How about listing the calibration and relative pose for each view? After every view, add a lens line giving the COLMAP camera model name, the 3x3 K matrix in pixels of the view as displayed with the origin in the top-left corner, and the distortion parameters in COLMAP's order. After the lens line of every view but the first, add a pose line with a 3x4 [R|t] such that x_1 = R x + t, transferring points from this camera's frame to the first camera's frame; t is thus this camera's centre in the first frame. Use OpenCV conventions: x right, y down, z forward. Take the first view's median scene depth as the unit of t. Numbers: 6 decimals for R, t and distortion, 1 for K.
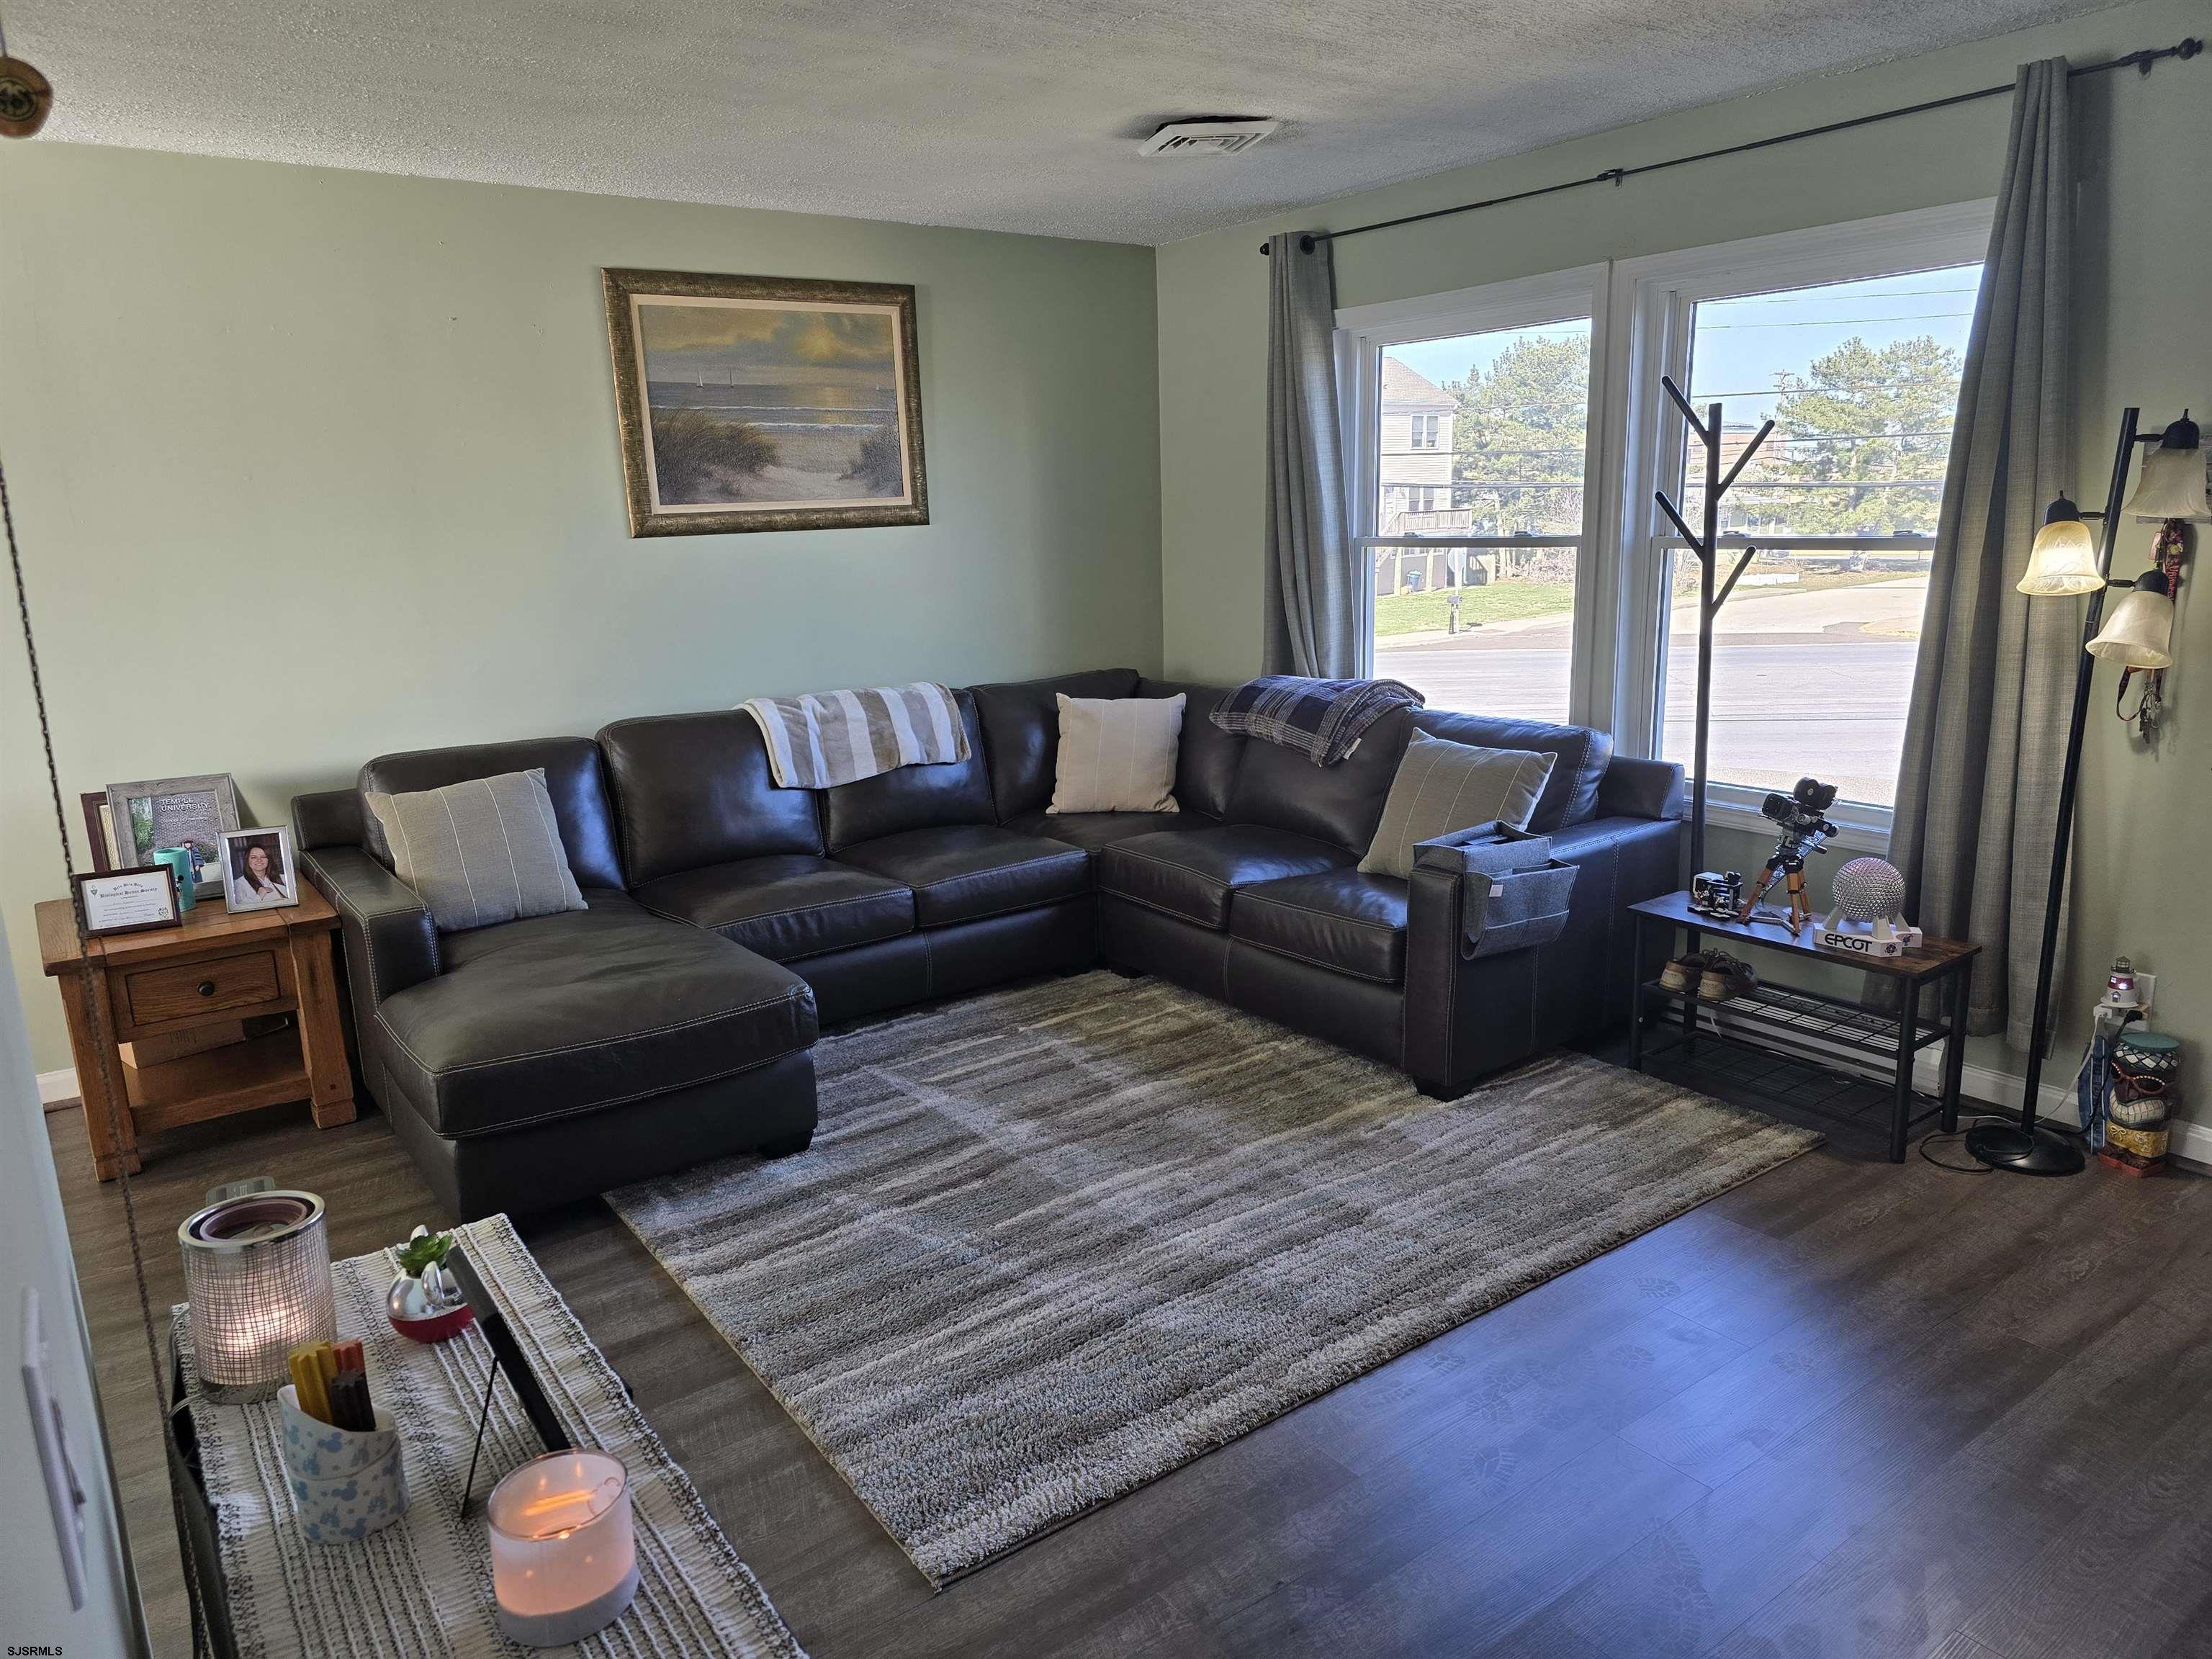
lens RADIAL K [[1458.9, 0, 1100.7], [0, 1458.9, 836.4], [0, 0, 1]] dist [0.086512, -0.102584]
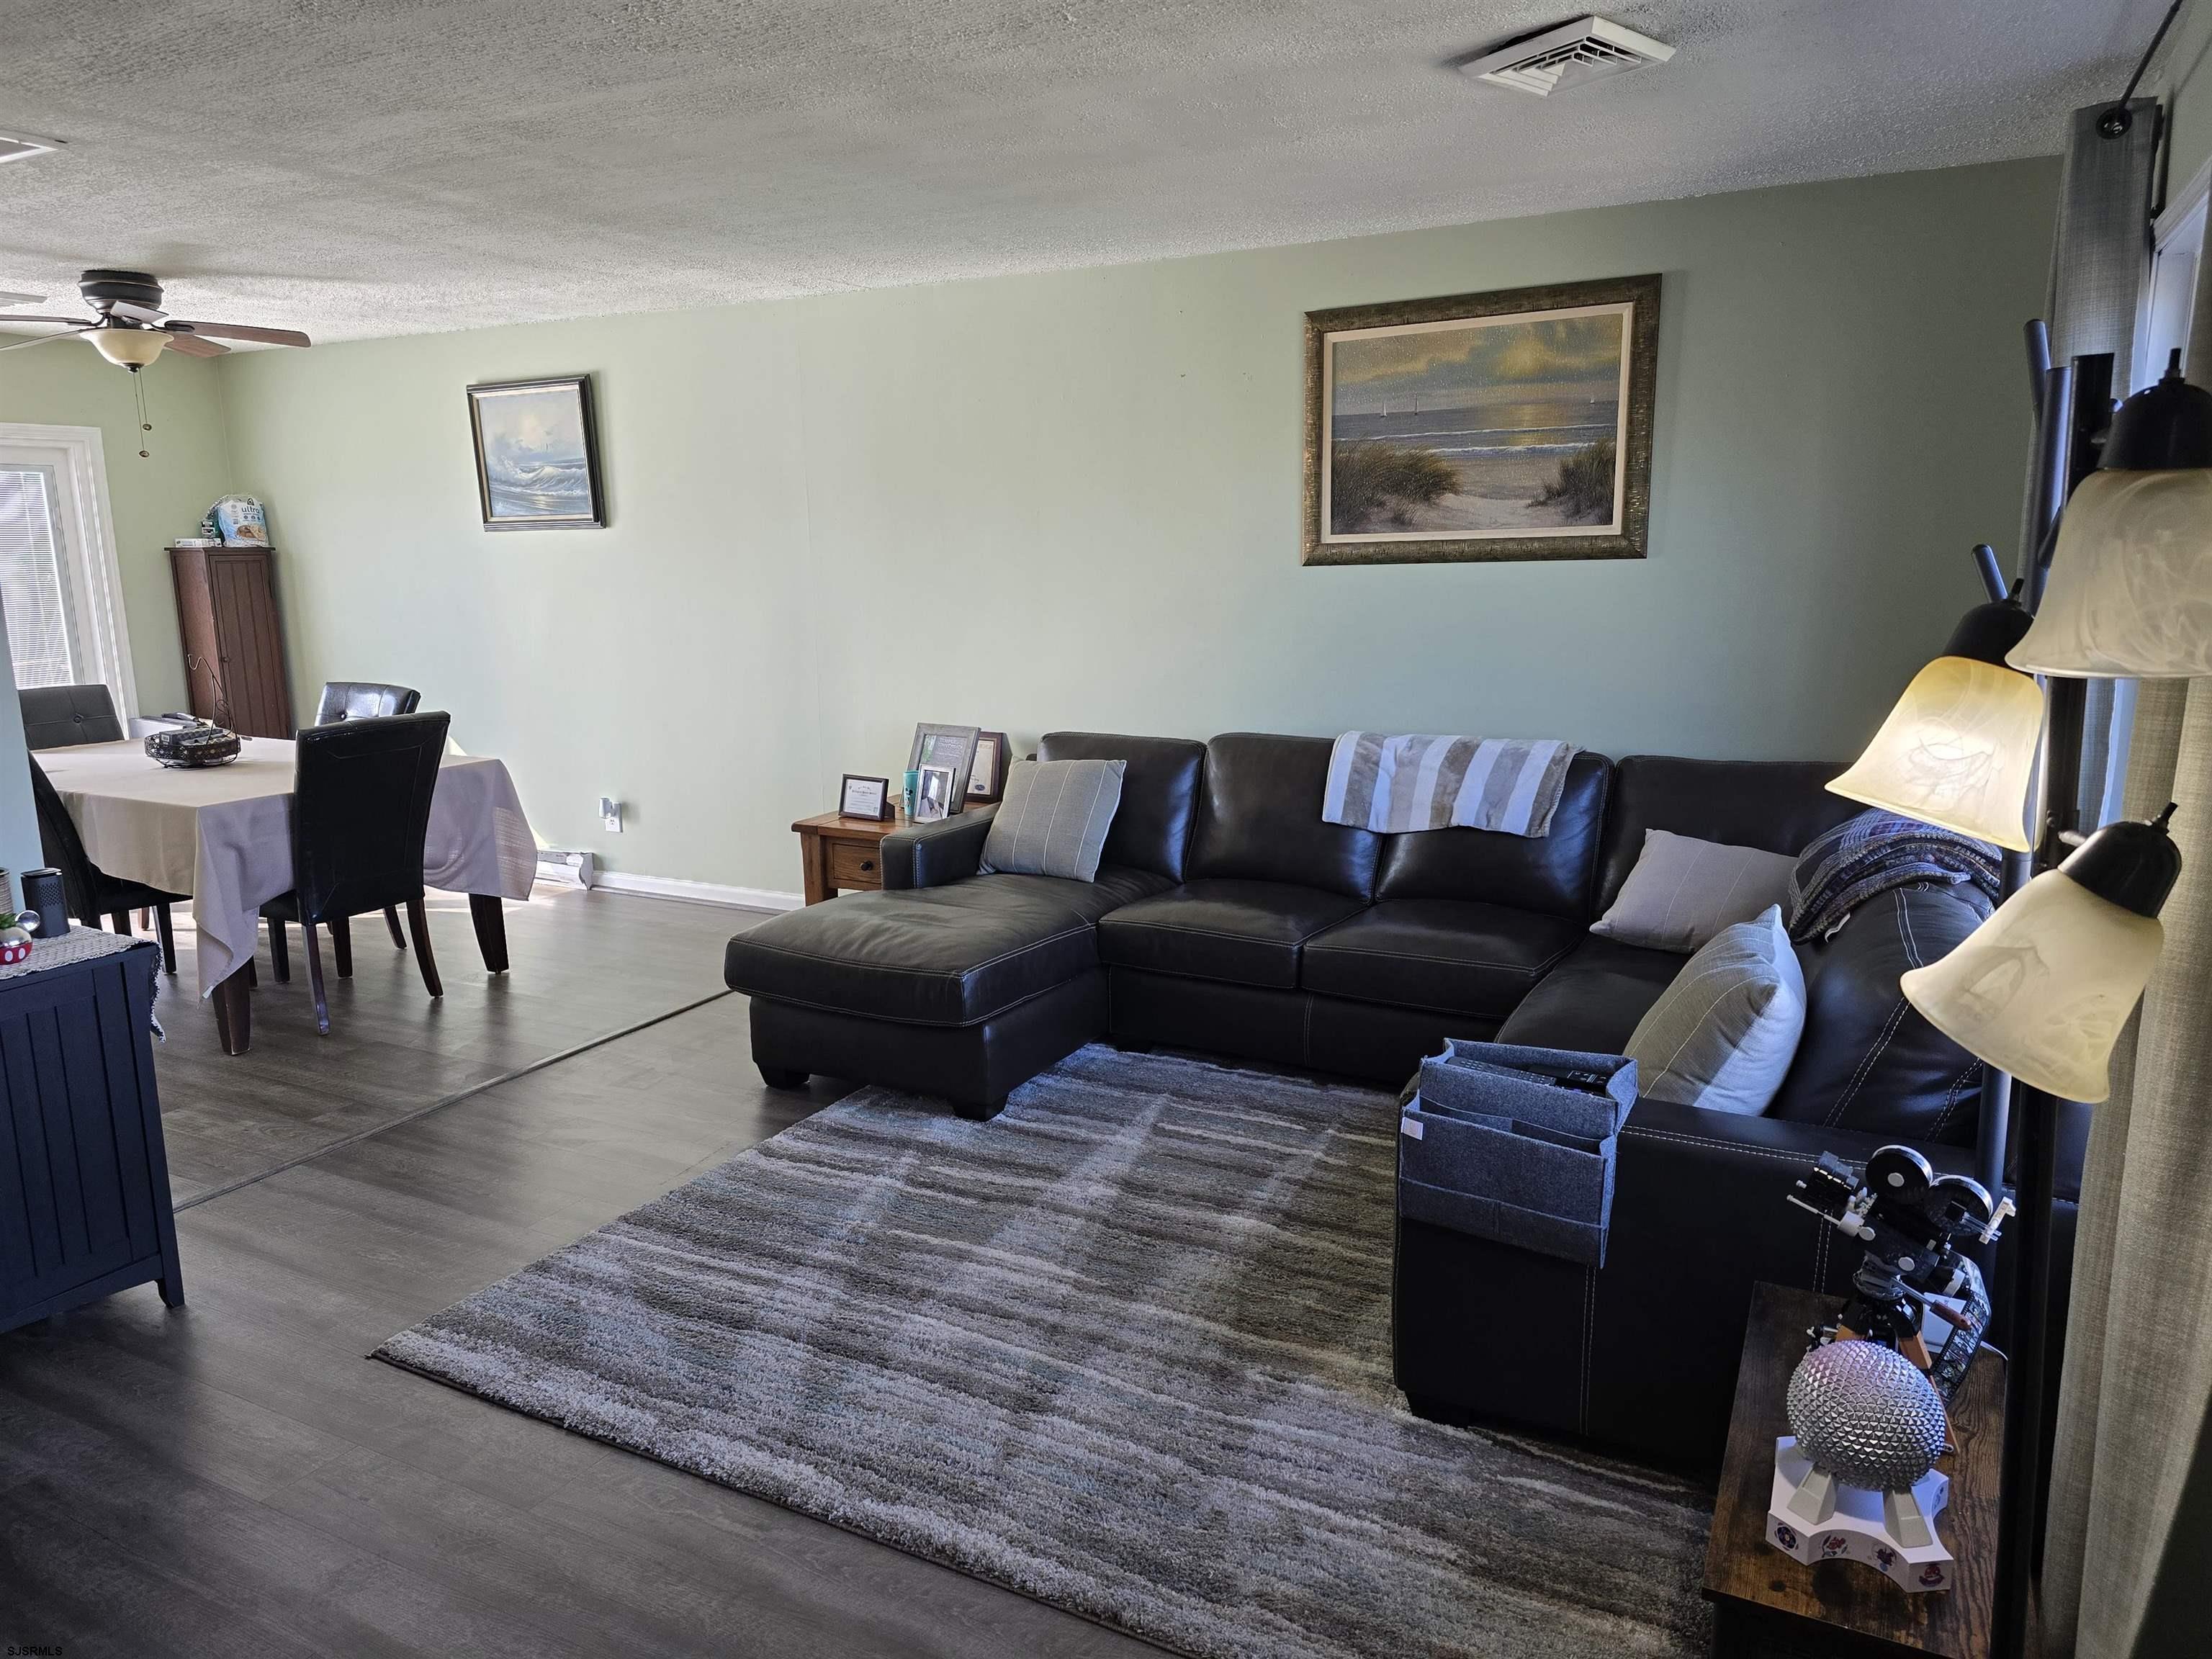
lens RADIAL K [[1458.9, 0, 1100.7], [0, 1458.9, 836.4], [0, 0, 1]] dist [0.086512, -0.102584]
pose [[0.444237, 0.196573, -0.874078, 0.647656], [-0.204071, 0.972187, 0.114921, -0.118967], [0.872358, 0.127321, 0.471997, 0.456666]]
